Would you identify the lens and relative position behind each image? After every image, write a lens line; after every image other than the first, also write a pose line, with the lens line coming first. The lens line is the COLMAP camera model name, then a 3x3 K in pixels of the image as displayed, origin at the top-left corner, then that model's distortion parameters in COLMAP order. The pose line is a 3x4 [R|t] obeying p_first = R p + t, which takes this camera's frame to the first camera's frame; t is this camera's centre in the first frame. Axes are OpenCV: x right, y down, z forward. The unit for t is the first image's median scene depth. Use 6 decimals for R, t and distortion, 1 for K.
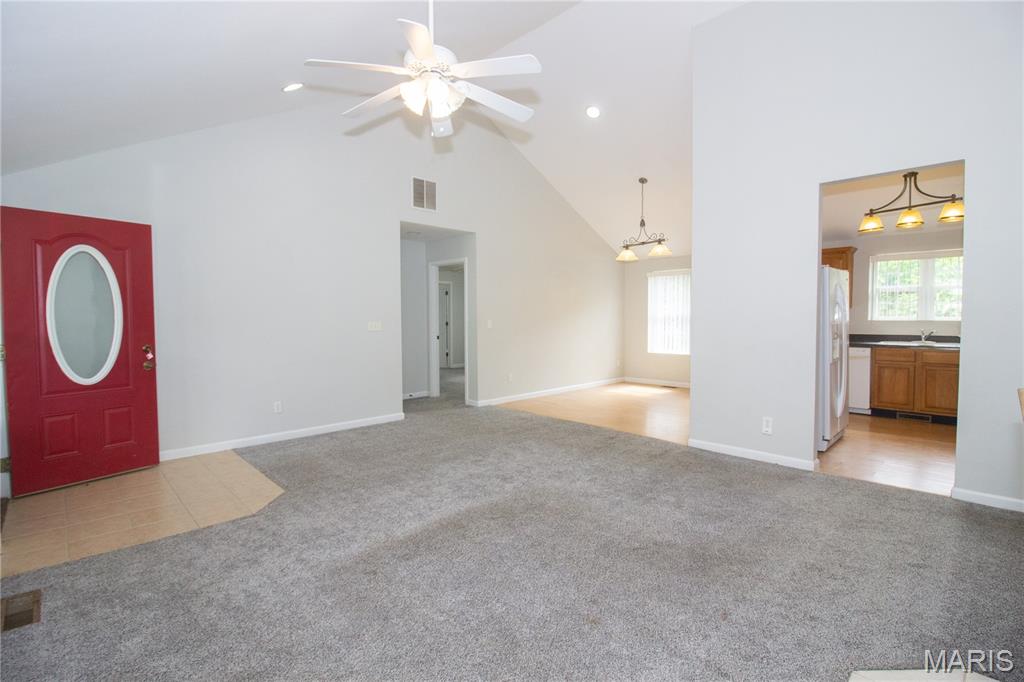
lens RADIAL K [[478.5, 0, 513.2], [0, 478.5, 331.2], [0, 0, 1]] dist [0.003312, -0.008846]
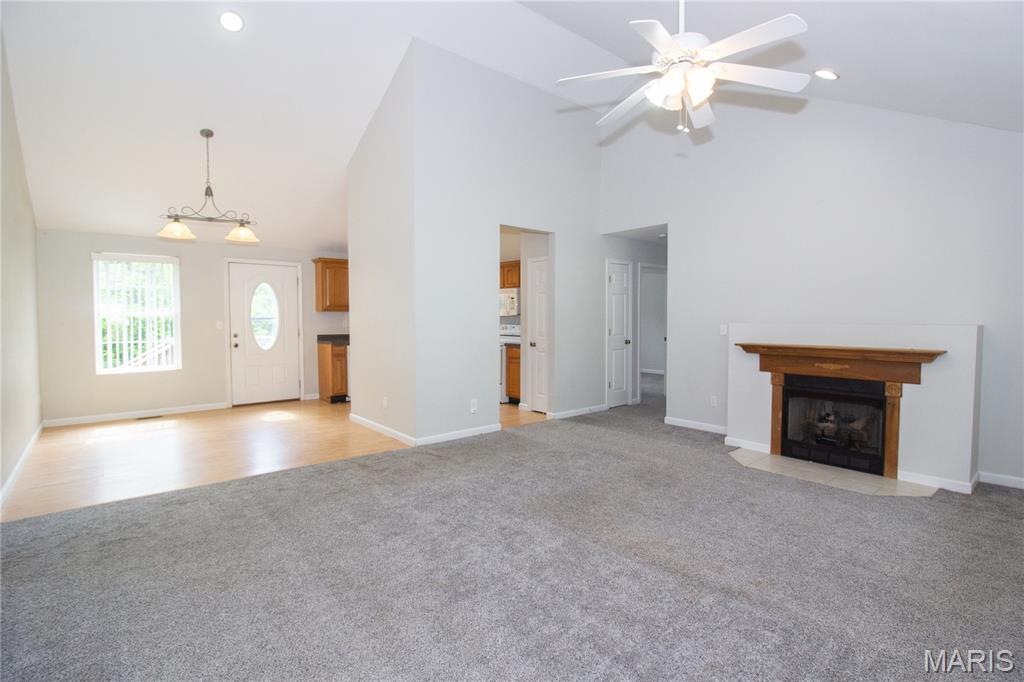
lens RADIAL K [[478.5, 0, 513.2], [0, 478.5, 331.2], [0, 0, 1]] dist [0.003312, -0.008846]
pose [[0.072084, -0.024120, 0.997107, -0.460545], [0.033218, 0.999211, 0.021770, -0.013787], [-0.996845, 0.031553, 0.072829, 0.524071]]
